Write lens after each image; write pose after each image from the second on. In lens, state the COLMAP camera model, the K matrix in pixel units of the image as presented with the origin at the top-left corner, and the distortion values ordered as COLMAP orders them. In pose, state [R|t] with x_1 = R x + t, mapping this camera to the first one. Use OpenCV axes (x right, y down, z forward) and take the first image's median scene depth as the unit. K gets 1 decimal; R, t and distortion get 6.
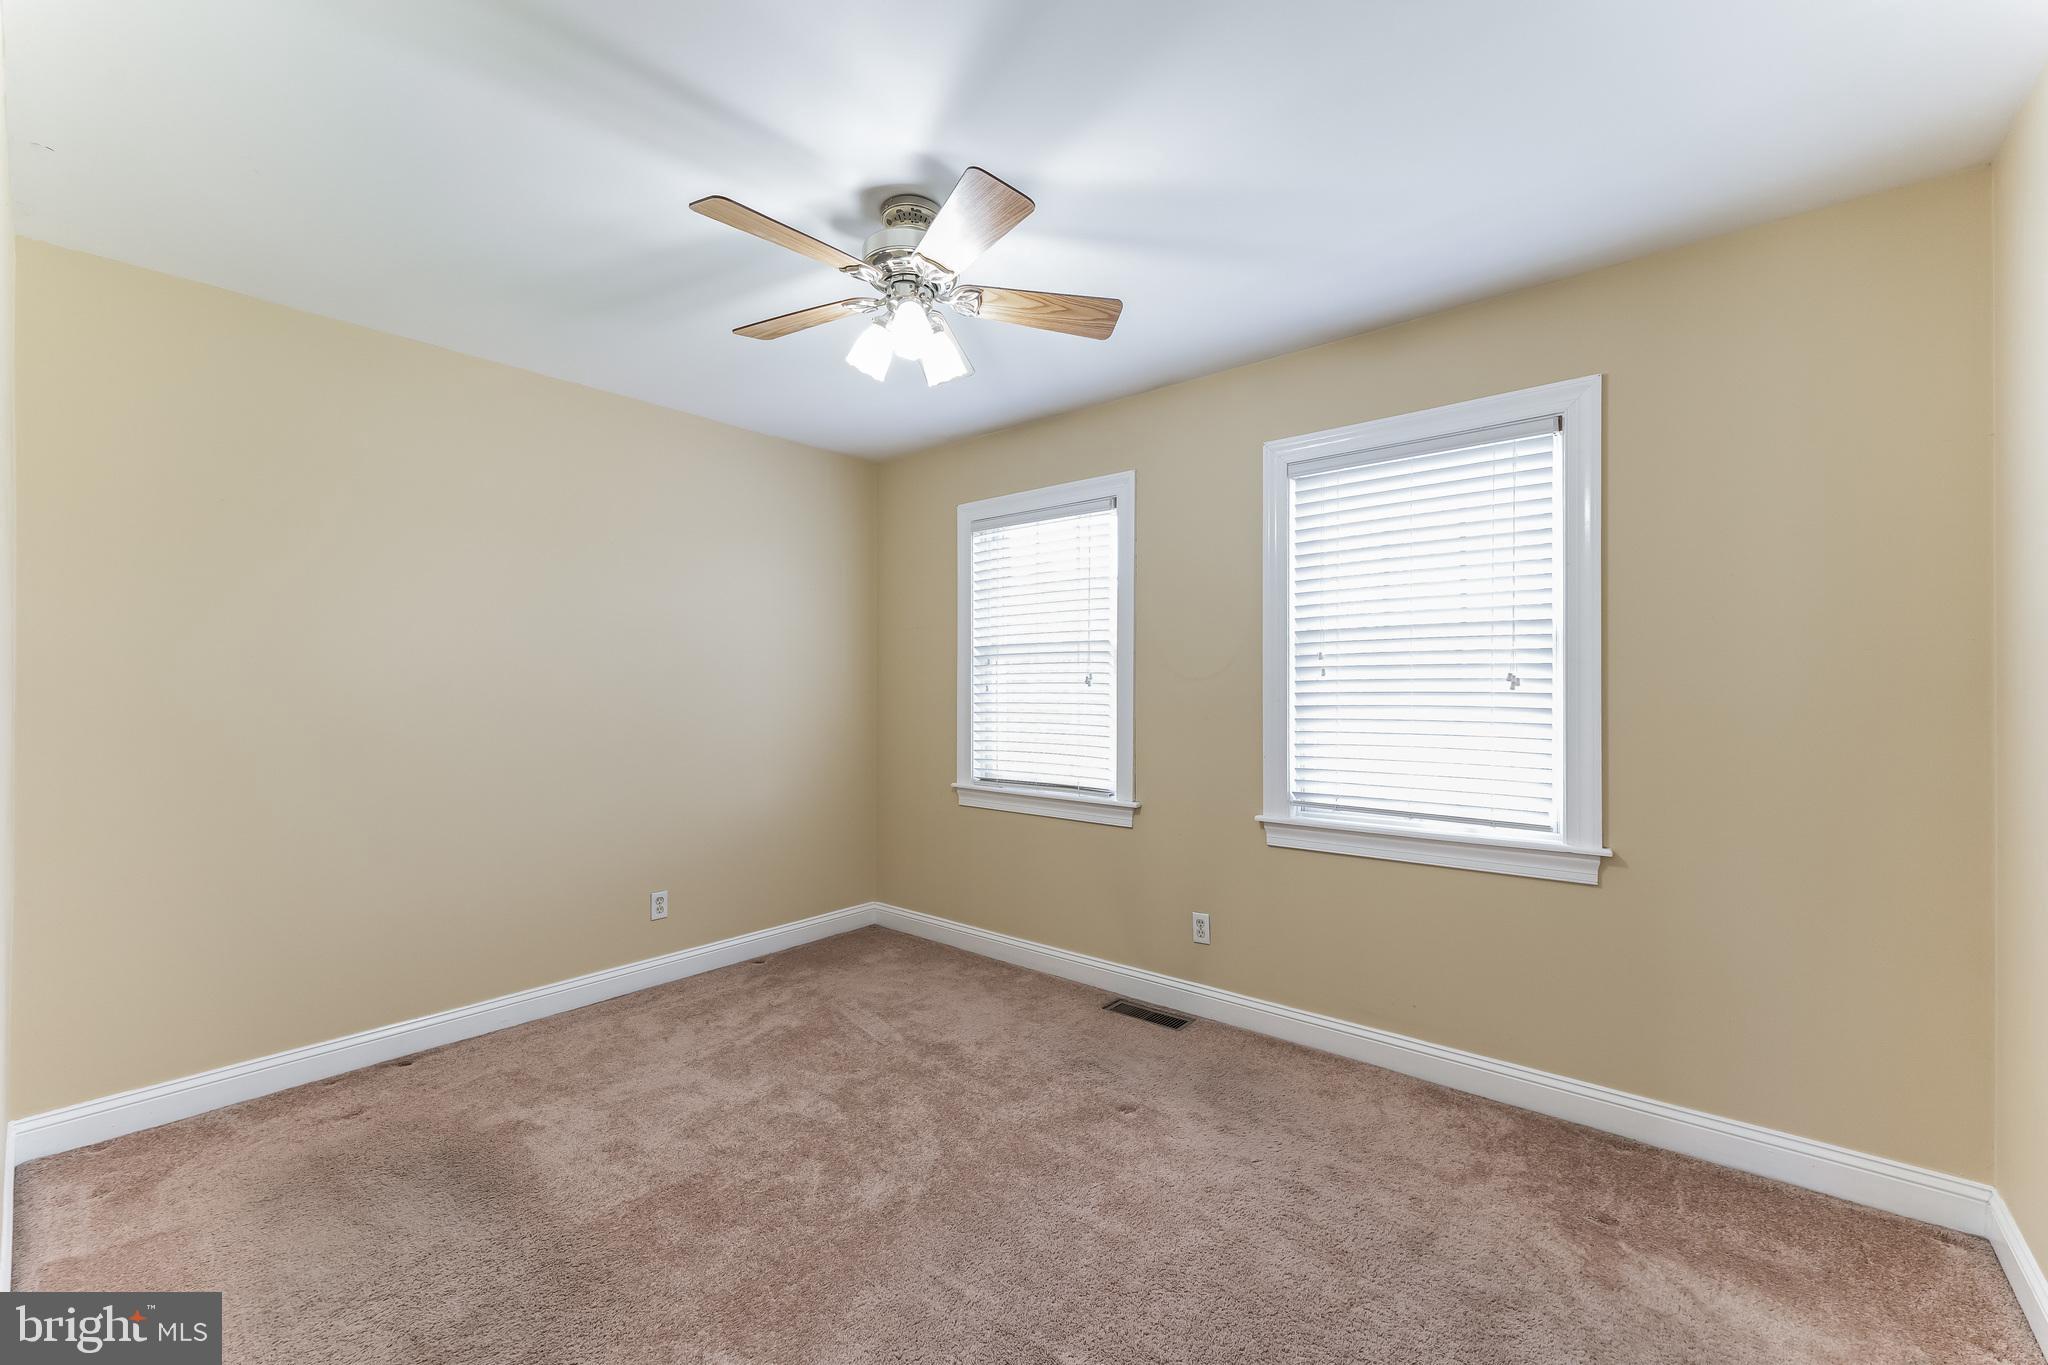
lens RADIAL K [[837.1, 0, 1022.6], [0, 837.1, 687.7], [0, 0, 1]] dist [0.000443, 0.000000]
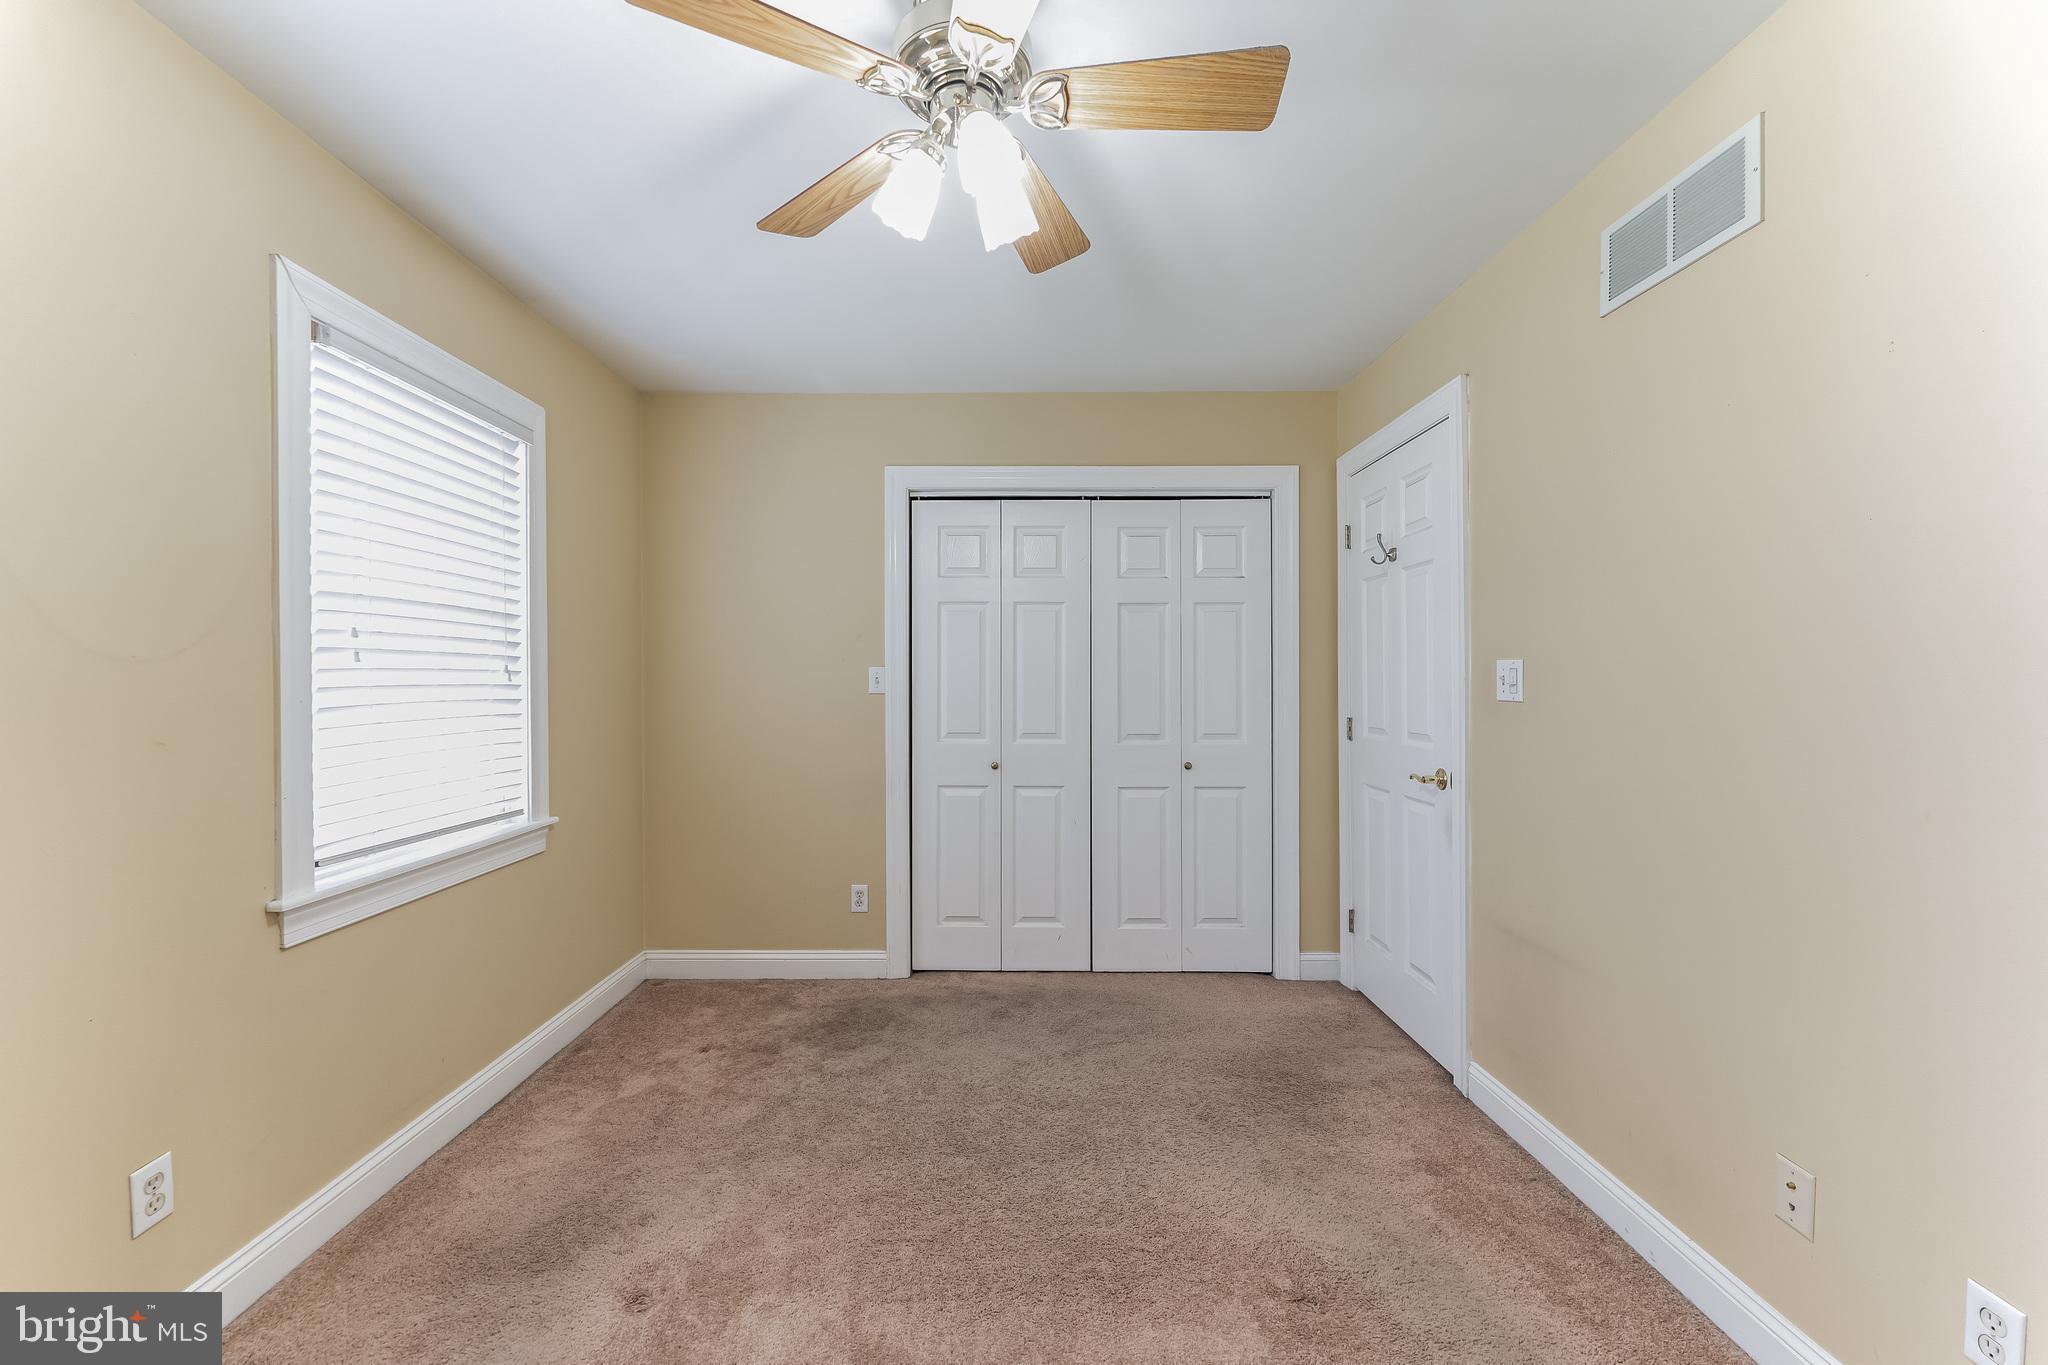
lens RADIAL K [[837.1, 0, 1022.4], [0, 837.1, 682.6], [0, 0, 1]] dist [0.000443, 0.000000]
pose [[-0.660539, 0.000097, 0.750791, -0.587411], [0.000755, 1.000000, 0.000535, 0.003308], [-0.750791, 0.000920, -0.660539, 1.216503]]
